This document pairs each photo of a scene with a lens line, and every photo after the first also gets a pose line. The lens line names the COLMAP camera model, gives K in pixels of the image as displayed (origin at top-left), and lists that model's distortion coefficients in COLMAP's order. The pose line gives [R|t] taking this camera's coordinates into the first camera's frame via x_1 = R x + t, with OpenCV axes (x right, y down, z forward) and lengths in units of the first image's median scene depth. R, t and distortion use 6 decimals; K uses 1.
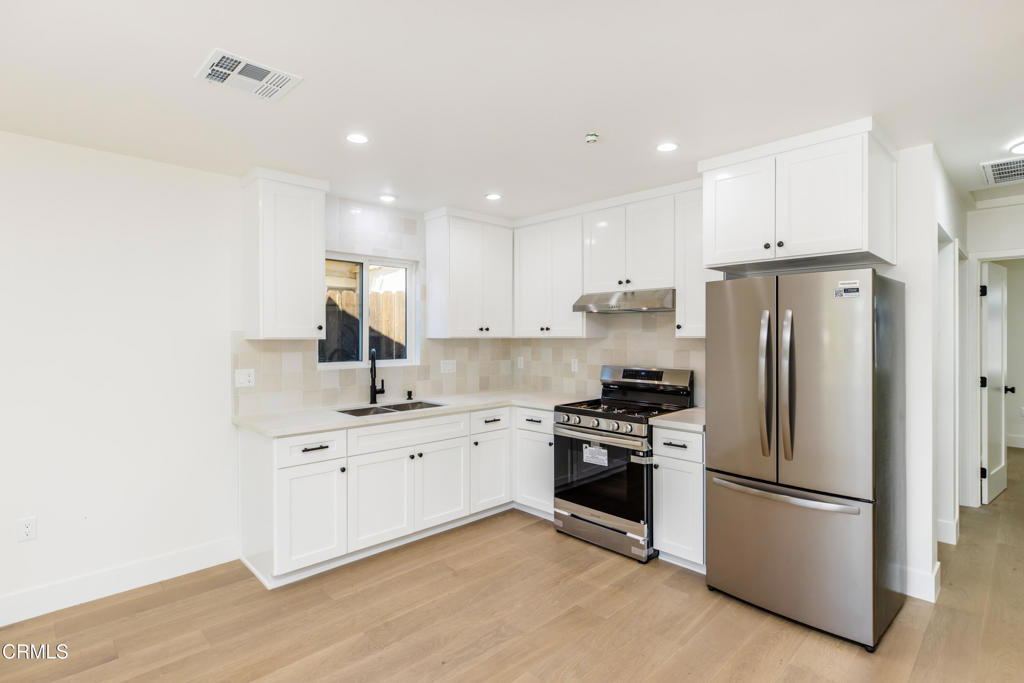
lens RADIAL K [[506.3, 0, 511.9], [0, 506.3, 336.9], [0, 0, 1]] dist [-0.005166, -0.000484]
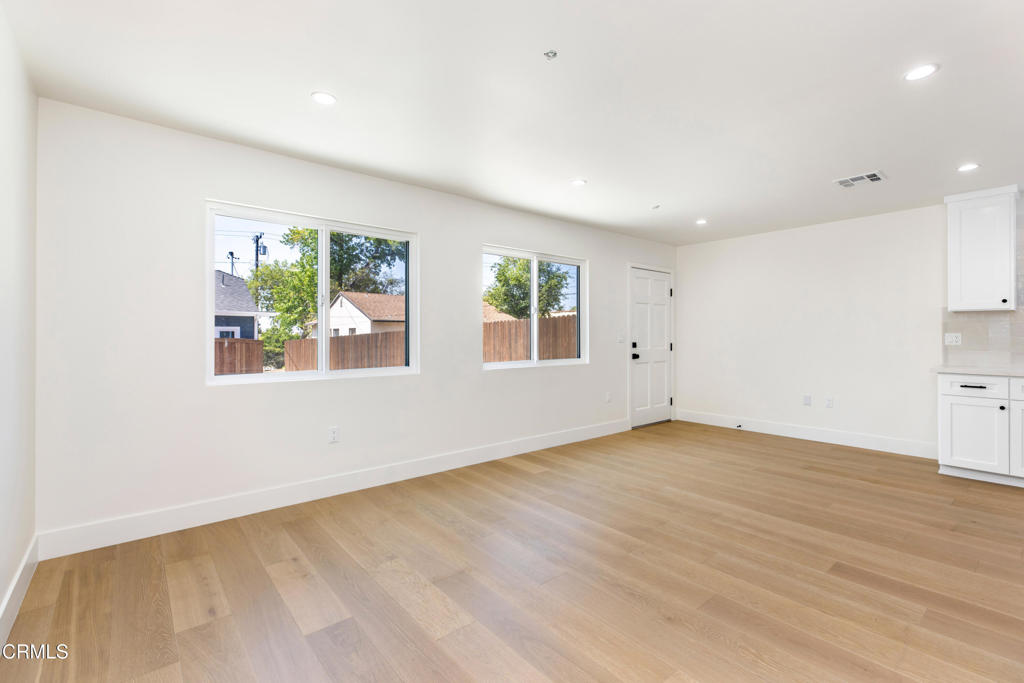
lens RADIAL K [[461.3, 0, 514.7], [0, 461.3, 331.3], [0, 0, 1]] dist [0.000663, 0.000405]
pose [[-0.076548, -0.004766, -0.997054, 0.912763], [-0.012006, 0.999920, -0.003858, 0.080586], [0.996994, 0.011675, -0.076599, -0.160876]]
